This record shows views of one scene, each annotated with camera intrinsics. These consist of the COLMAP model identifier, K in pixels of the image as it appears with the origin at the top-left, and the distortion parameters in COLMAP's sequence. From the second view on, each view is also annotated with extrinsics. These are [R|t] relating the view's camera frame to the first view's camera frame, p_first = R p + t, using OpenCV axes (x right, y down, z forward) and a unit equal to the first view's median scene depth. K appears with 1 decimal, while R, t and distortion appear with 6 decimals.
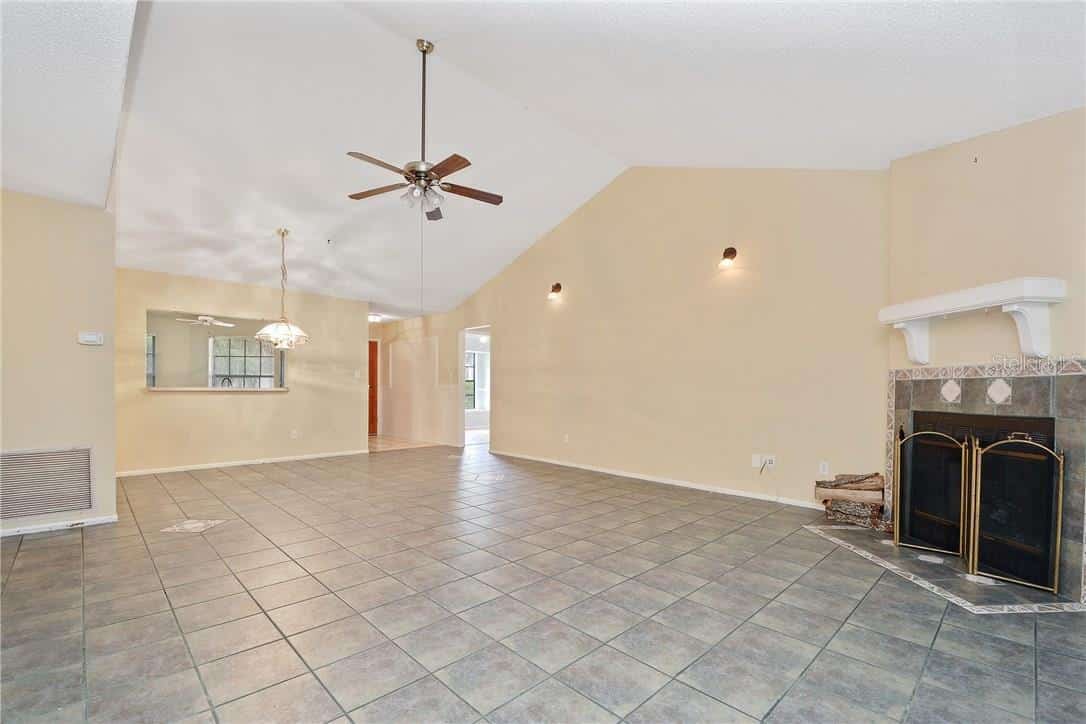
lens RADIAL K [[477.3, 0, 536.0], [0, 477.3, 389.1], [0, 0, 1]] dist [0.007923, -0.000643]
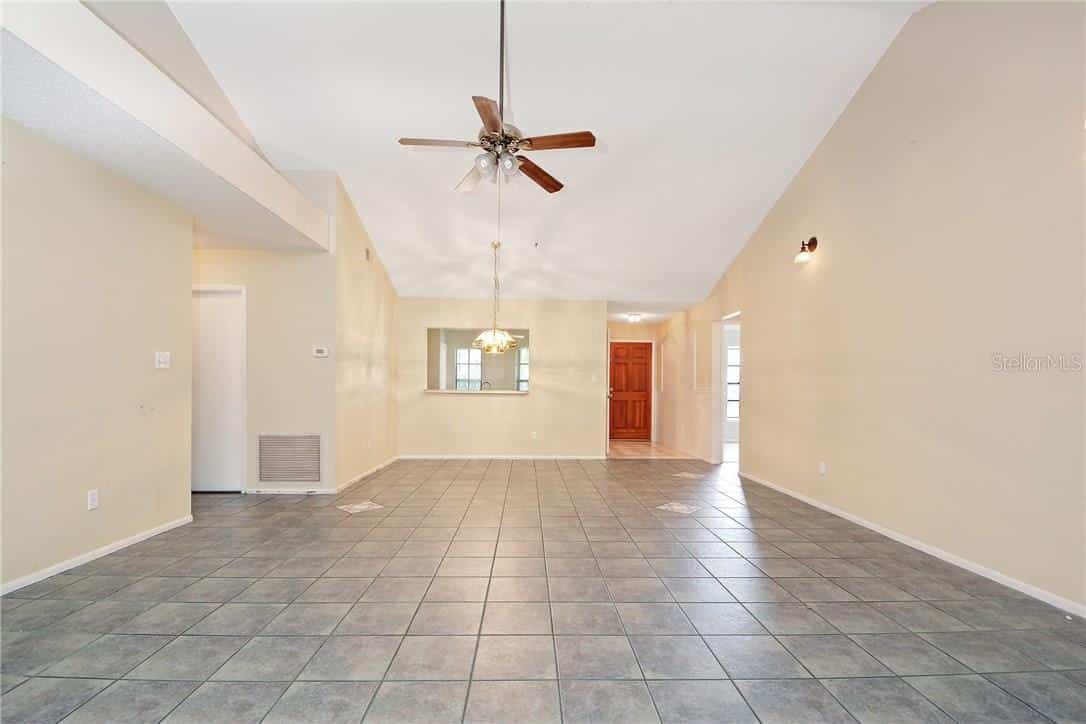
lens RADIAL K [[477.3, 0, 536.0], [0, 477.3, 389.1], [0, 0, 1]] dist [0.007923, -0.000643]
pose [[0.738013, -0.001484, -0.674785, 0.247661], [-0.004733, 0.999962, -0.007375, 0.001451], [0.674770, 0.008637, 0.737978, 0.268209]]
